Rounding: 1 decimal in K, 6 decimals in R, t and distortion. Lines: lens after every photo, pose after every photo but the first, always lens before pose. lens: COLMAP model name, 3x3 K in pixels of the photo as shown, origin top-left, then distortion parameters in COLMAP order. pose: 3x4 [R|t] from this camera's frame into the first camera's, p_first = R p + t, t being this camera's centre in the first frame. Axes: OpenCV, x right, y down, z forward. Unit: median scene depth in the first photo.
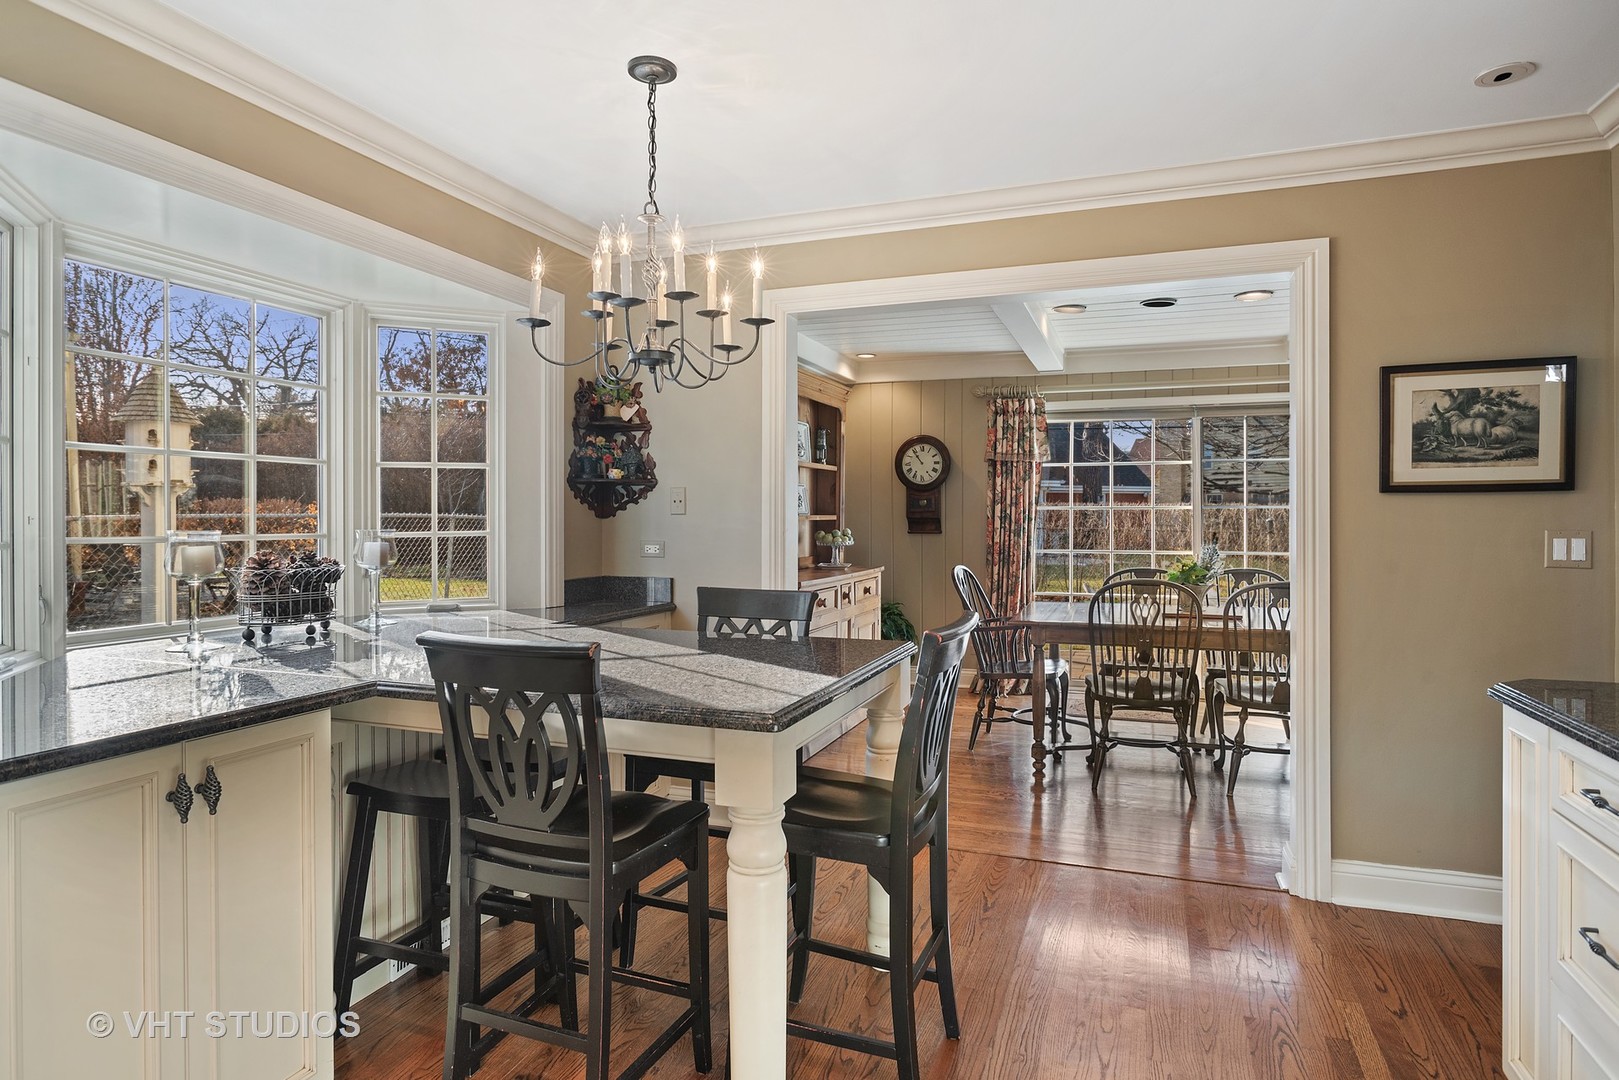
lens RADIAL K [[909.3, 0, 807.9], [0, 909.3, 524.9], [0, 0, 1]] dist [-0.001779, 0.000165]
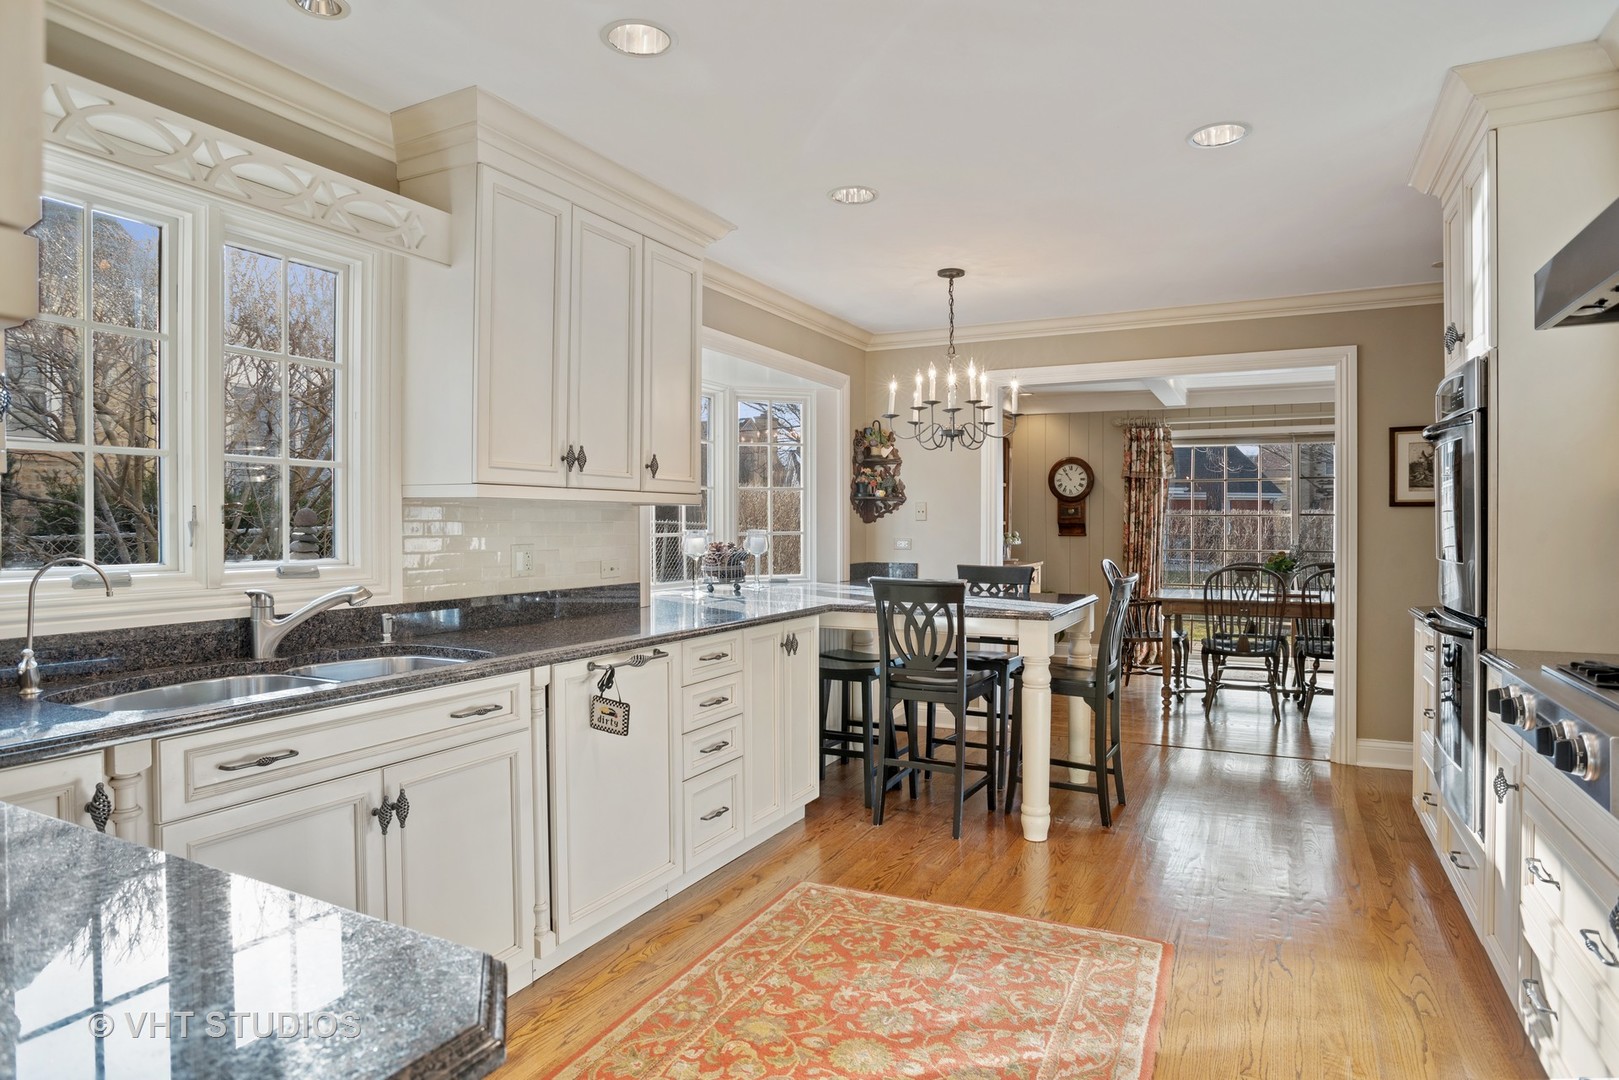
lens RADIAL K [[952.3, 0, 809.5], [0, 952.3, 540.0], [0, 0, 1]] dist [-0.086400, 0.067192]
pose [[0.994328, 0.001350, -0.106352, -0.132969], [-0.000472, 0.999966, 0.008279, 0.006164], [0.106359, -0.008181, 0.994294, -0.472603]]
